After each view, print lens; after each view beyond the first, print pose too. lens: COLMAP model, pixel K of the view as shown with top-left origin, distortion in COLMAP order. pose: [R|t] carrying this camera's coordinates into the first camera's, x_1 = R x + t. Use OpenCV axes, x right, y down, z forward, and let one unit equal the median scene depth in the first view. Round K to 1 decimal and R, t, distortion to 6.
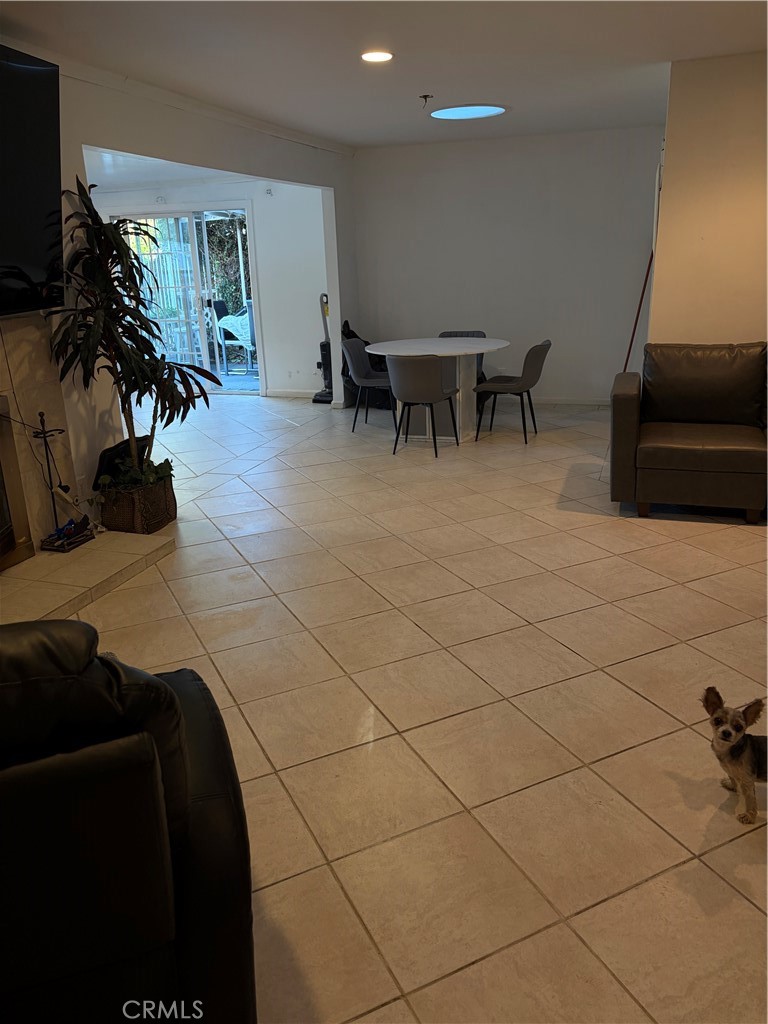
lens RADIAL K [[770.6, 0, 388.4], [0, 770.6, 501.4], [0, 0, 1]] dist [0.047181, -0.065634]
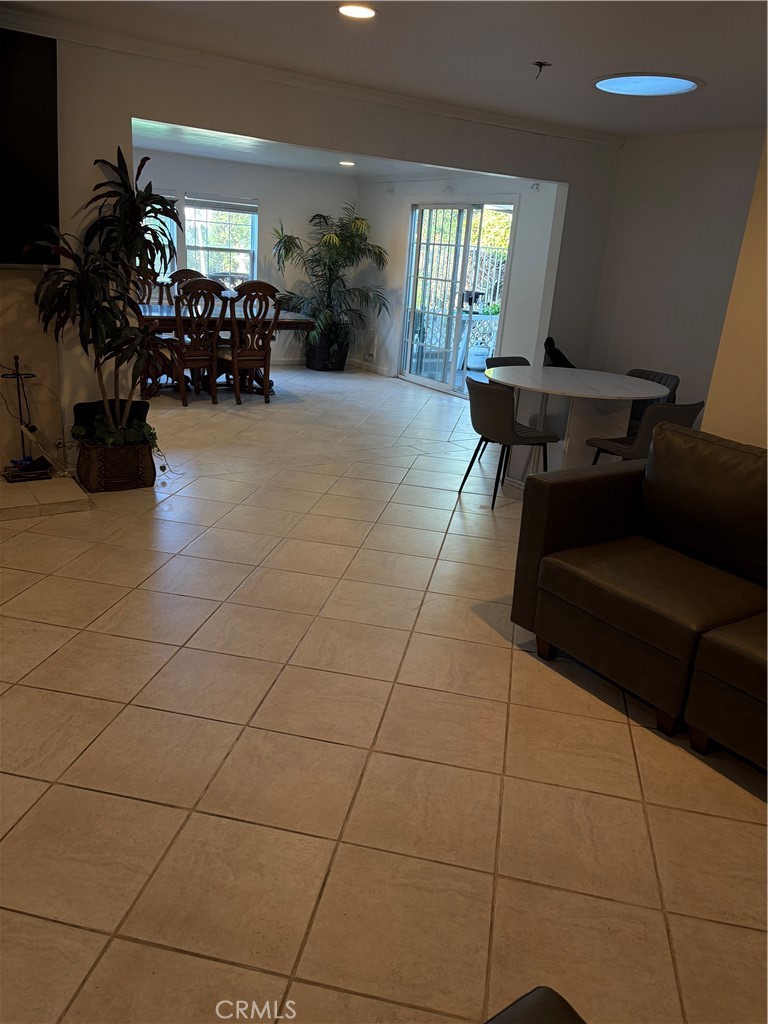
lens RADIAL K [[772.8, 0, 390.4], [0, 772.8, 514.2], [0, 0, 1]] dist [0.021823, -0.040290]
pose [[0.791329, 0.283289, -0.541799, 0.583291], [-0.277050, 0.956120, 0.095277, -0.137383], [0.545016, 0.074710, 0.835090, 0.342488]]
